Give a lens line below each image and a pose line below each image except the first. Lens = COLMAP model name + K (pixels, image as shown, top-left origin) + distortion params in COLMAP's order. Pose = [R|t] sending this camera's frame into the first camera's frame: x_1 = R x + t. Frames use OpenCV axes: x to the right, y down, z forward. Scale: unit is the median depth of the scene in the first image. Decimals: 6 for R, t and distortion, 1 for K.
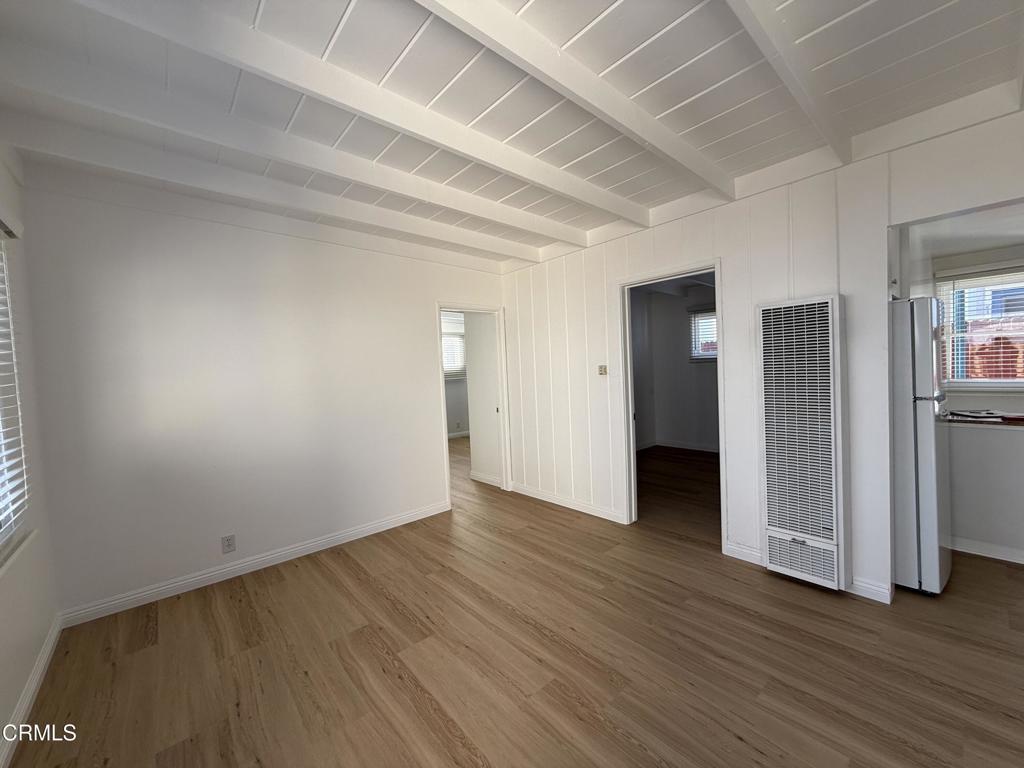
lens RADIAL K [[408.0, 0, 509.4], [0, 408.0, 384.2], [0, 0, 1]] dist [0.003804, 0.000445]
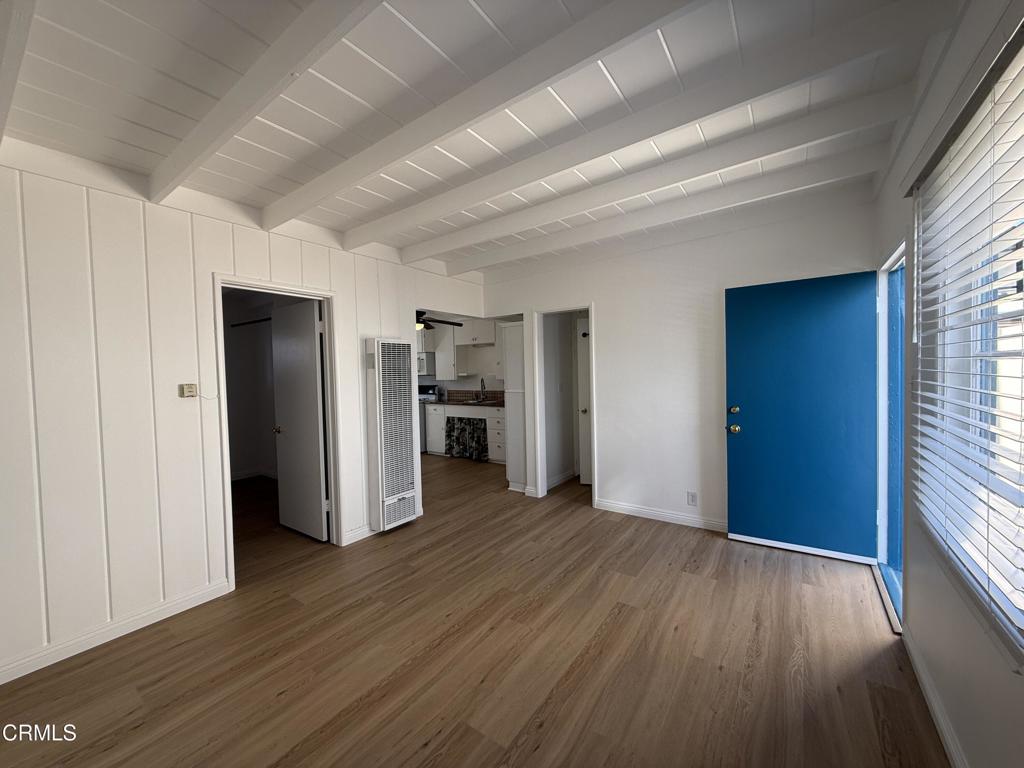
lens RADIAL K [[408.0, 0, 509.4], [0, 408.0, 384.2], [0, 0, 1]] dist [0.003804, 0.000445]
pose [[-0.239404, 0.021257, 0.970687, -0.781079], [0.074794, 0.997193, -0.003391, -0.001947], [-0.968035, 0.071790, -0.240322, 0.863206]]
